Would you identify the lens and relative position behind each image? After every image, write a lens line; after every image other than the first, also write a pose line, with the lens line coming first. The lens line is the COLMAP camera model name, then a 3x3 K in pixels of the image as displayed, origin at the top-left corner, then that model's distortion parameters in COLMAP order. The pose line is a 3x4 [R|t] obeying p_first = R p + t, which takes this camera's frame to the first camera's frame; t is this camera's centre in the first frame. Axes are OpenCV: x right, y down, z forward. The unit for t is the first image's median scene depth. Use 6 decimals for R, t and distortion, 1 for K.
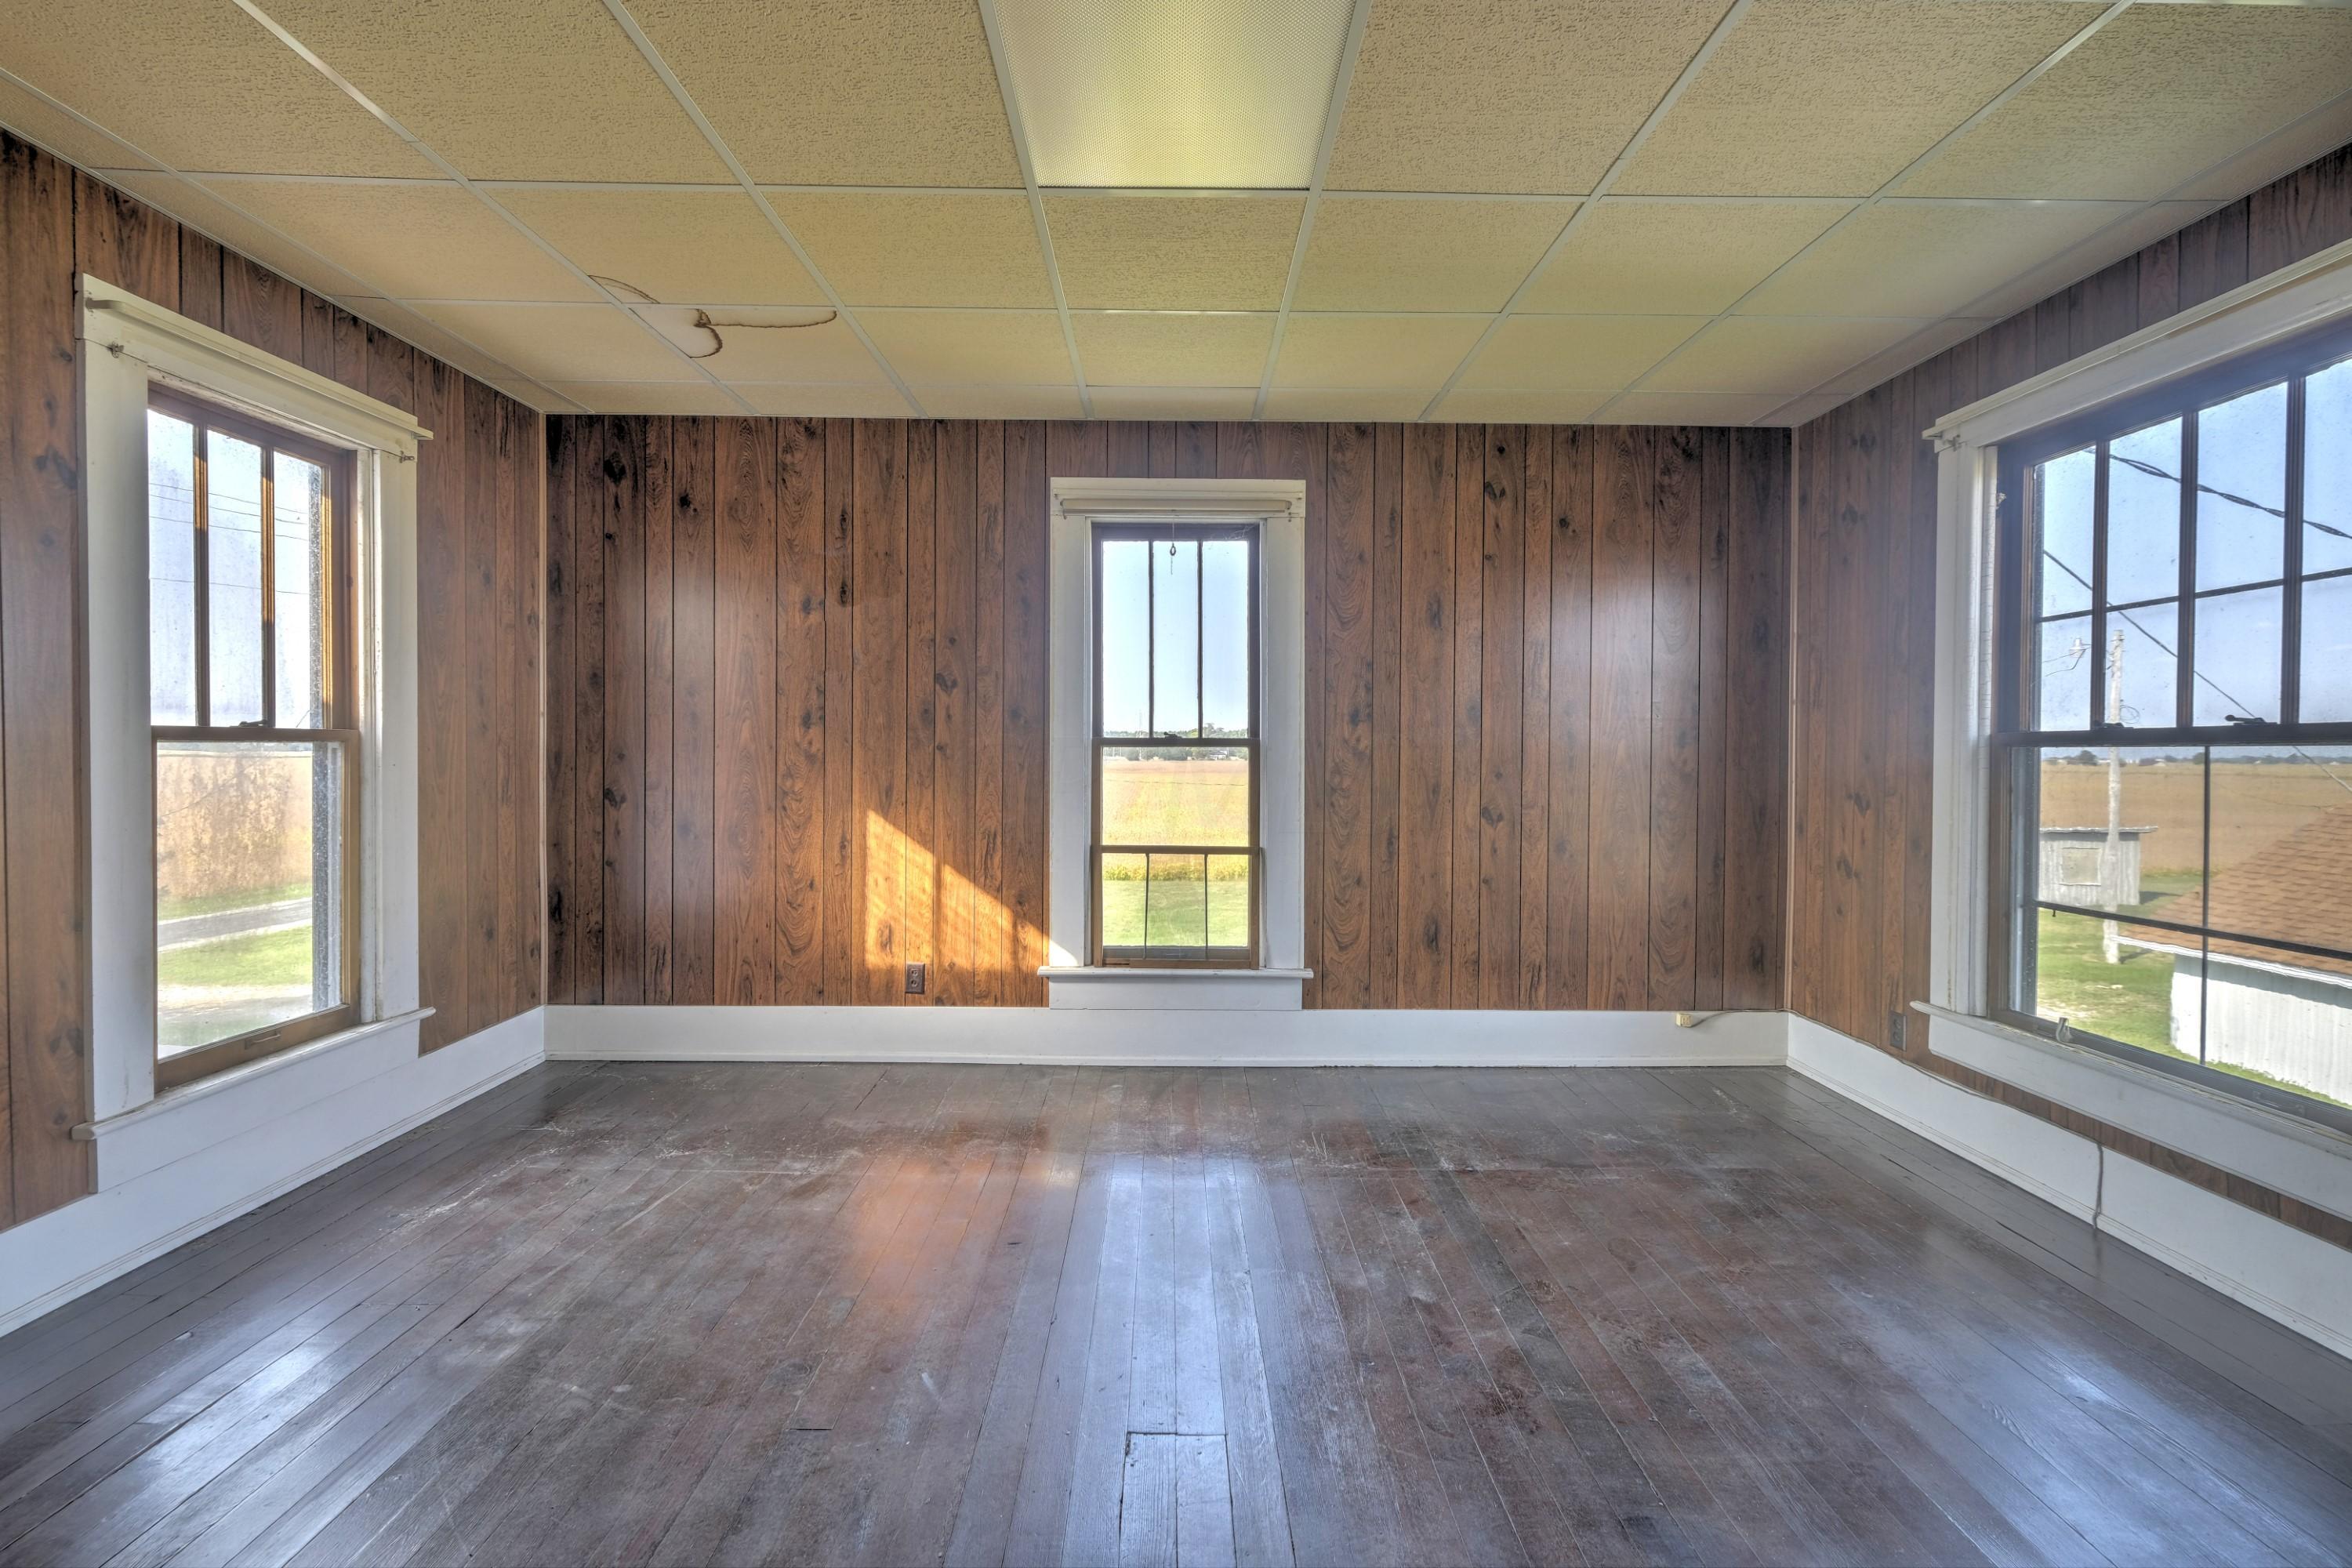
lens RADIAL K [[1009.1, 0, 1174.9], [0, 1009.1, 774.3], [0, 0, 1]] dist [-0.005317, -0.000862]
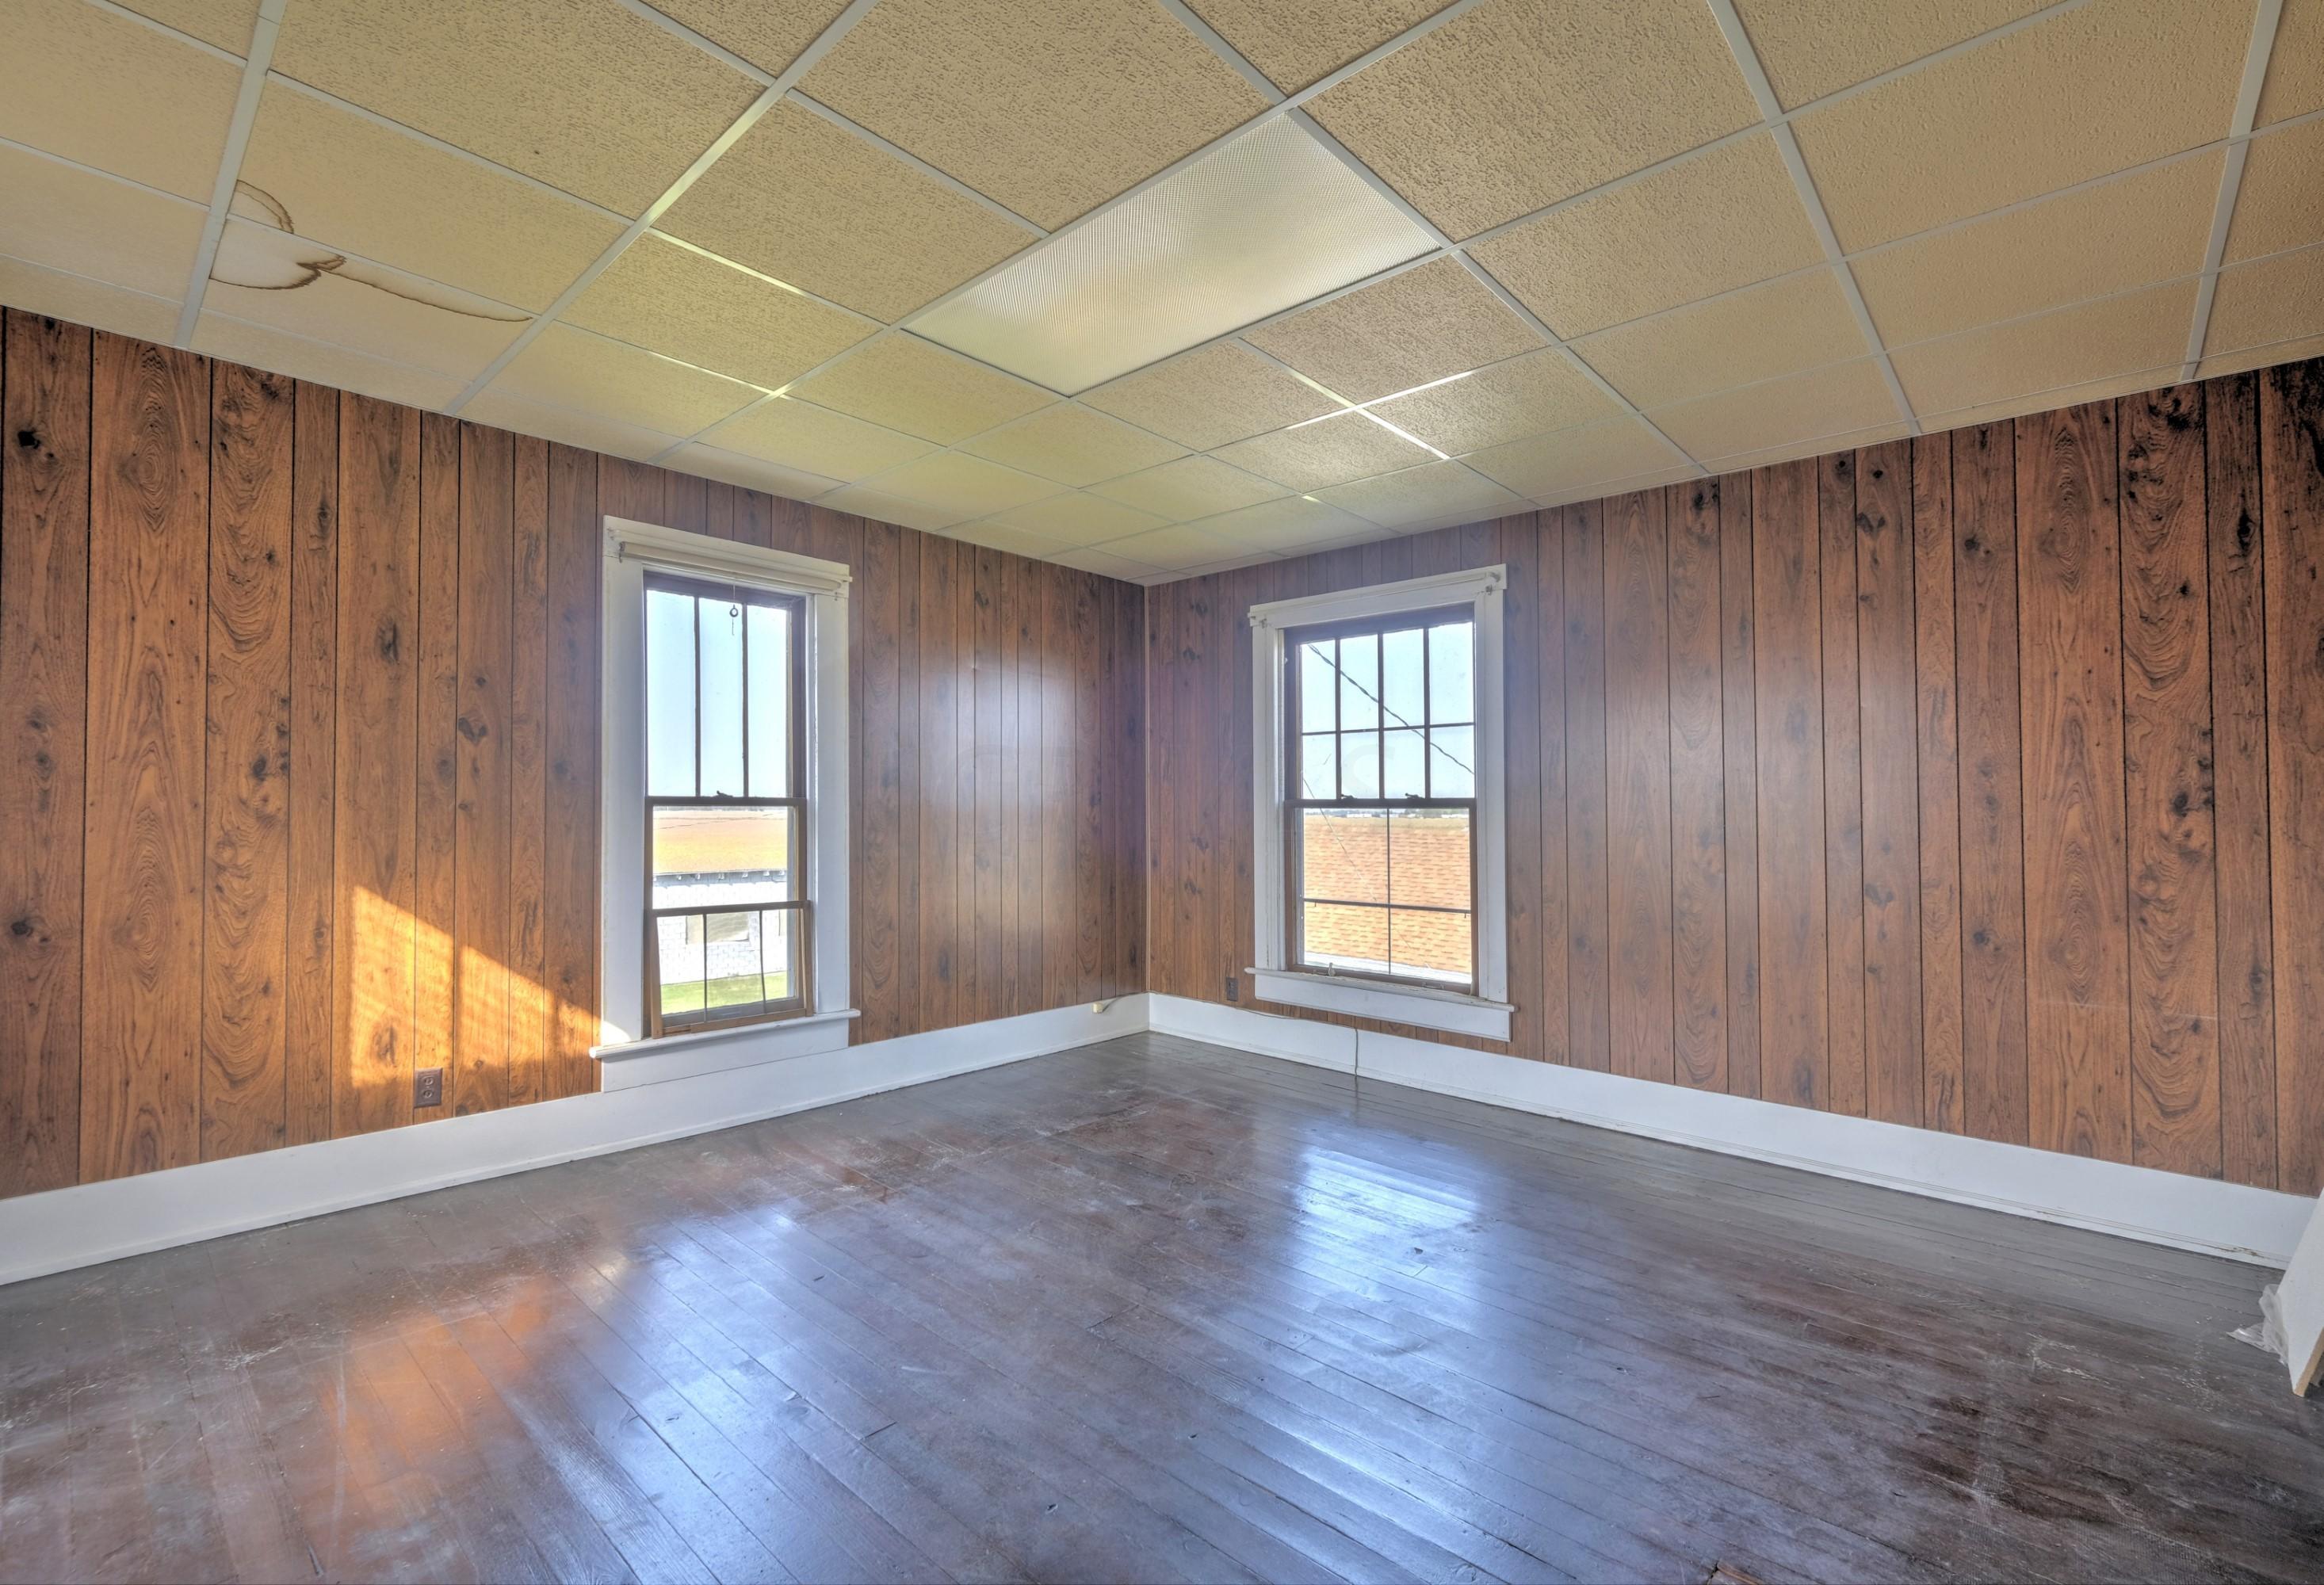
lens RADIAL K [[1013.6, 0, 1162.2], [0, 1013.6, 795.4], [0, 0, 1]] dist [-0.016669, -0.000502]
pose [[0.678199, 0.010050, 0.734810, -0.454314], [0.014000, 0.999548, -0.026593, -0.005189], [-0.734745, 0.028322, 0.677752, 0.003329]]
